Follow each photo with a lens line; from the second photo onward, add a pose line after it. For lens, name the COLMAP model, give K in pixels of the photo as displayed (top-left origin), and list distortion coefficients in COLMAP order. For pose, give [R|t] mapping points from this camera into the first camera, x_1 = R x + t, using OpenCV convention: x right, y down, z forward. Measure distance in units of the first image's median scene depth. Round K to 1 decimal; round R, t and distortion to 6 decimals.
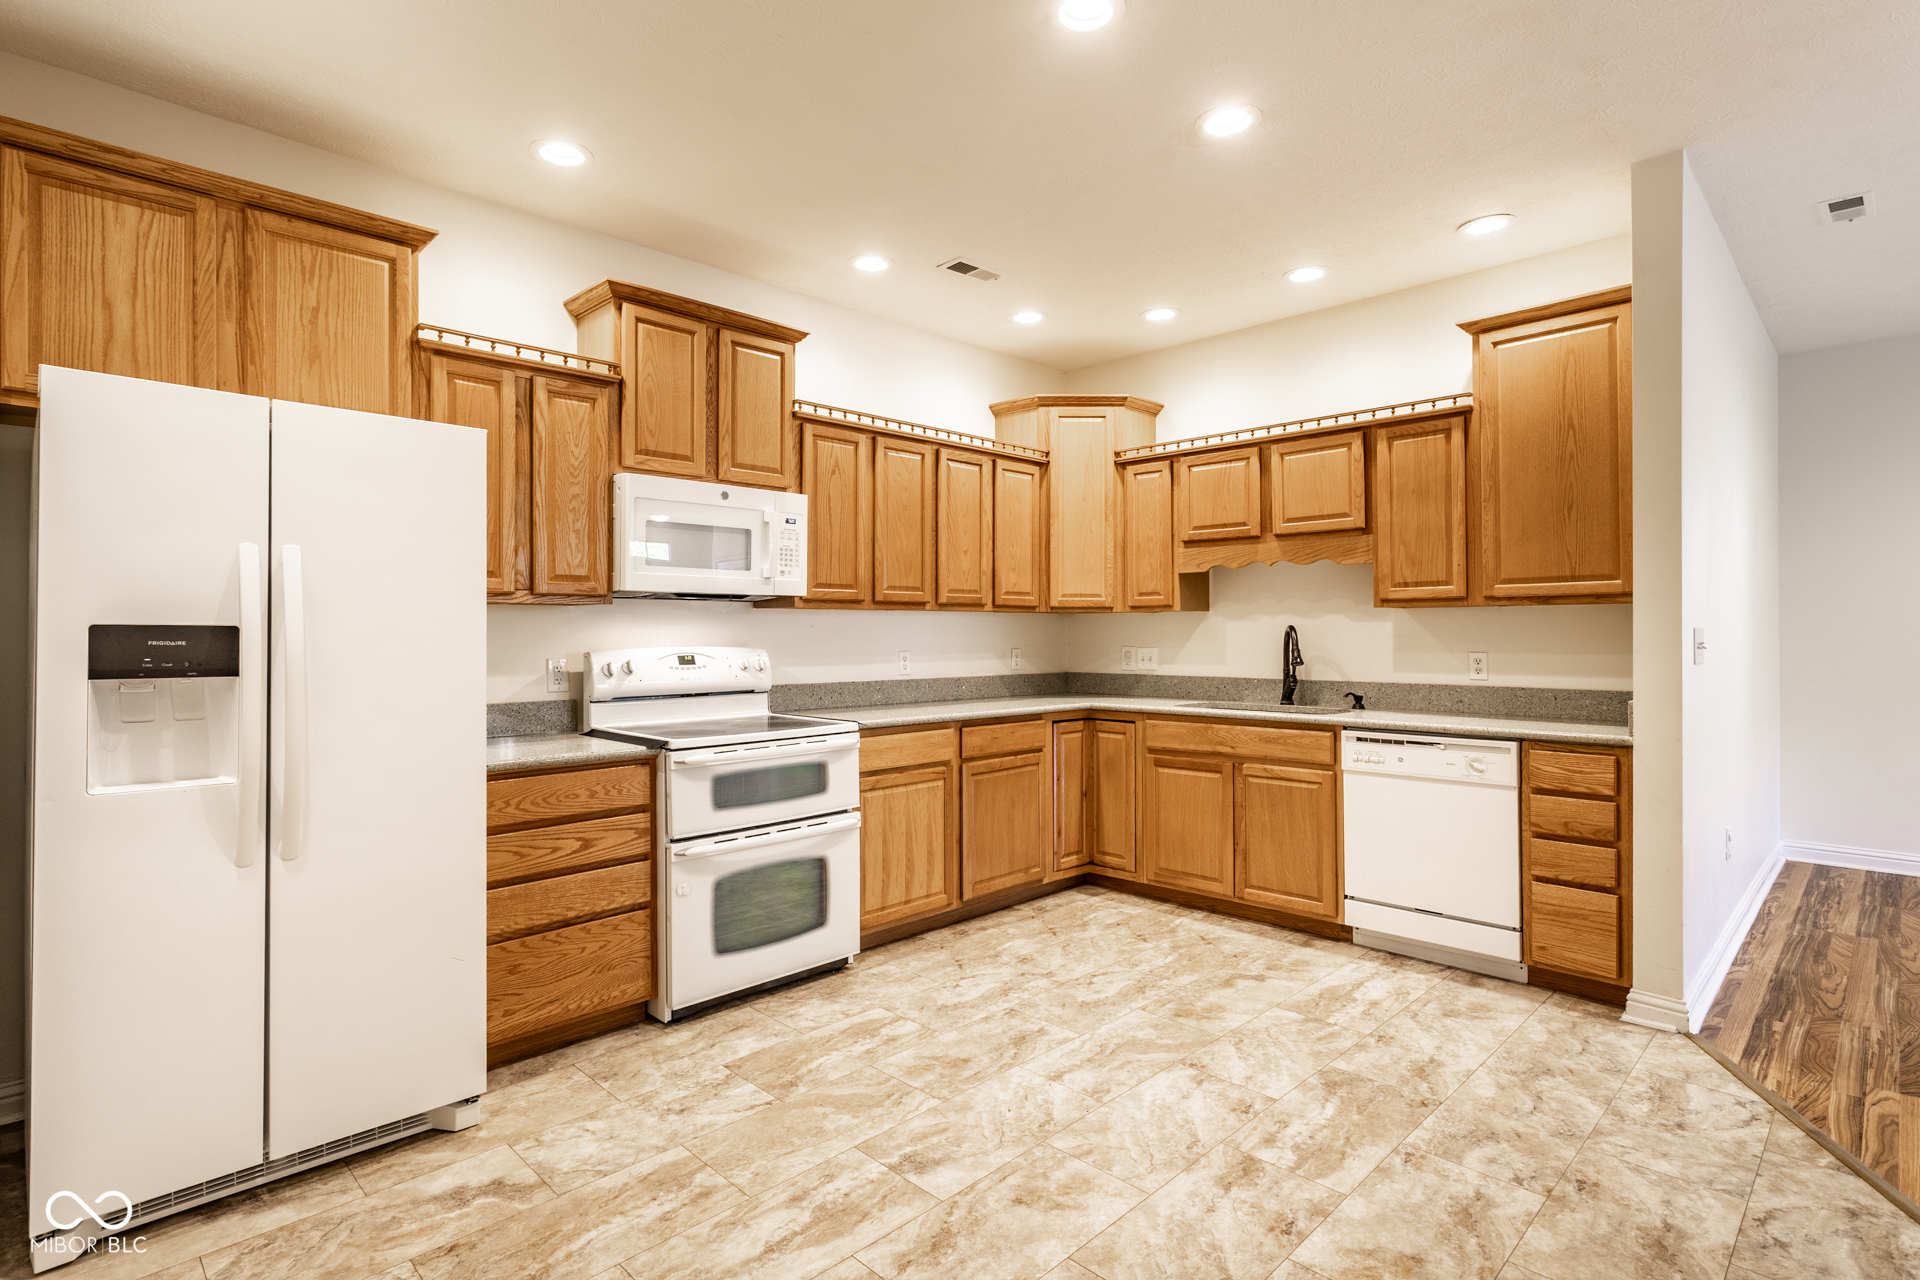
lens RADIAL K [[929.0, 0, 922.6], [0, 929.0, 625.1], [0, 0, 1]] dist [-0.000261, -0.000218]
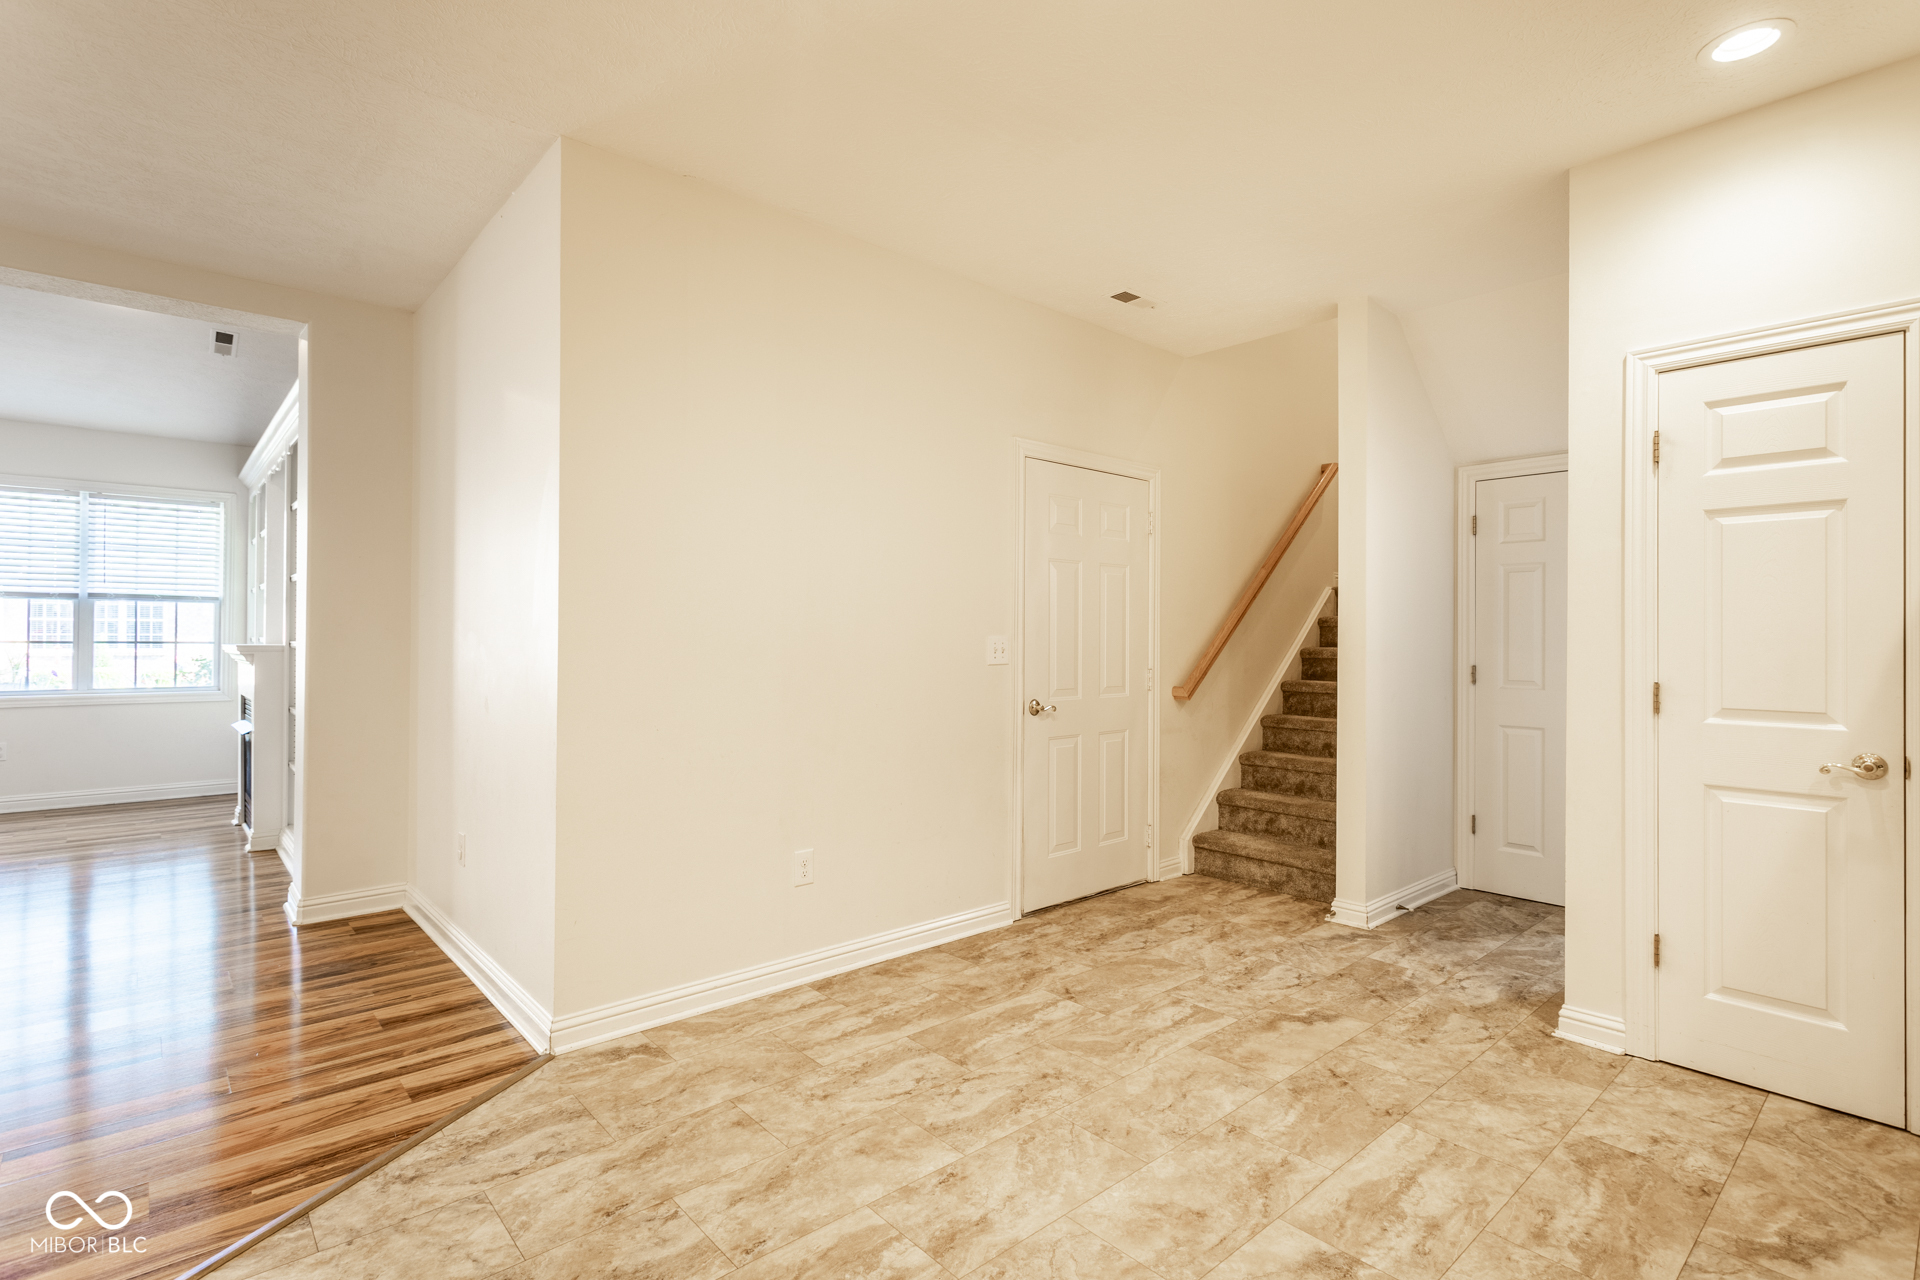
lens RADIAL K [[926.8, 0, 950.4], [0, 926.8, 633.4], [0, 0, 1]] dist [0.000937, 0.000242]
pose [[-0.999257, -0.002427, 0.038473, 0.185941], [-0.002769, 0.999957, -0.008839, 0.006074], [-0.038450, -0.008939, -0.999221, 1.118973]]
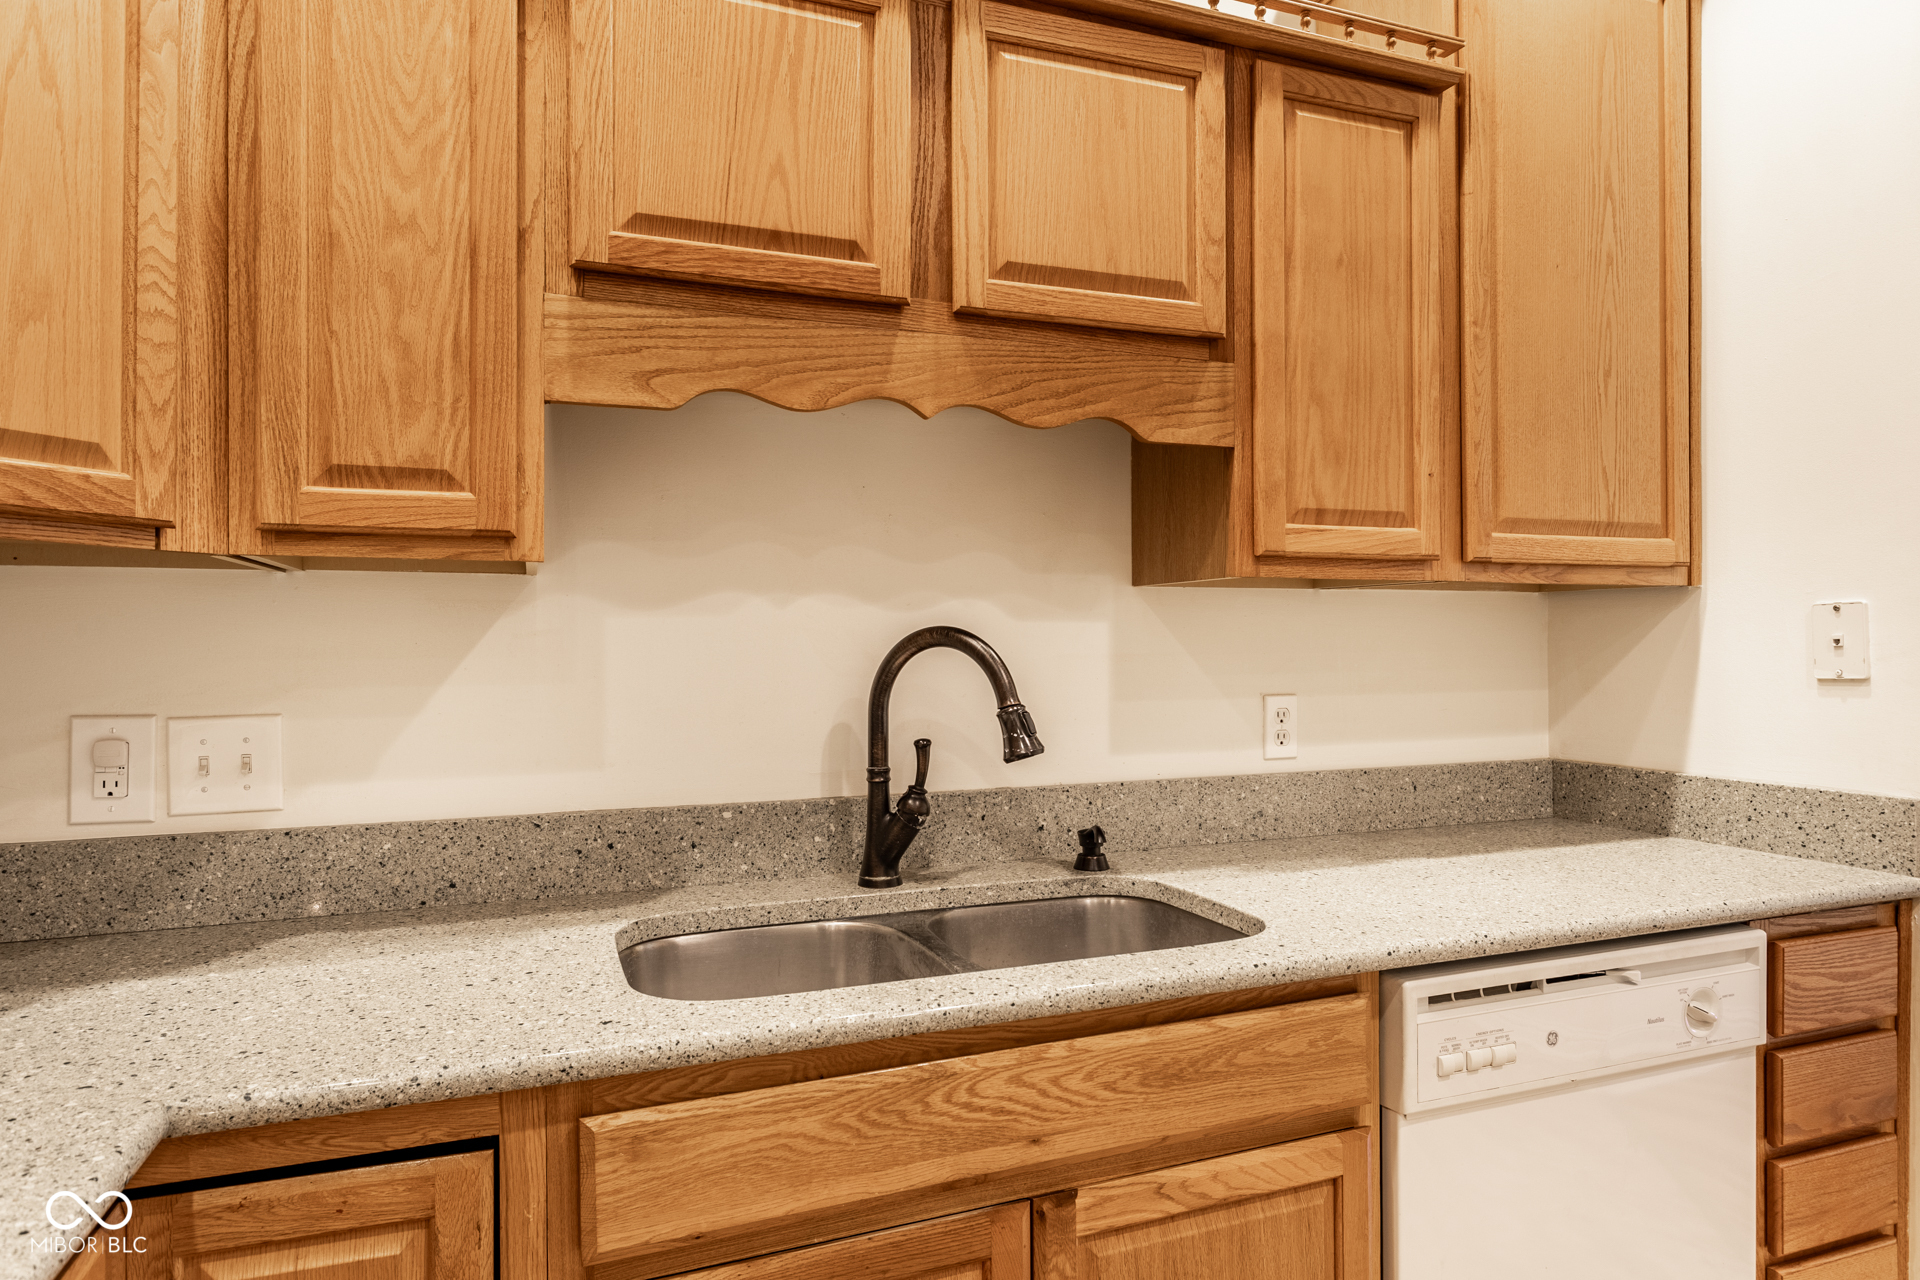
lens RADIAL K [[1112.2, 0, 968.6], [0, 1112.2, 638.5], [0, 0, 1]] dist [-0.004425, 0.000185]
pose [[0.380836, 0.005562, 0.924626, 0.073312], [-0.002852, 0.999984, -0.004841, 0.006719], [-0.924638, -0.000793, 0.380846, 1.010066]]
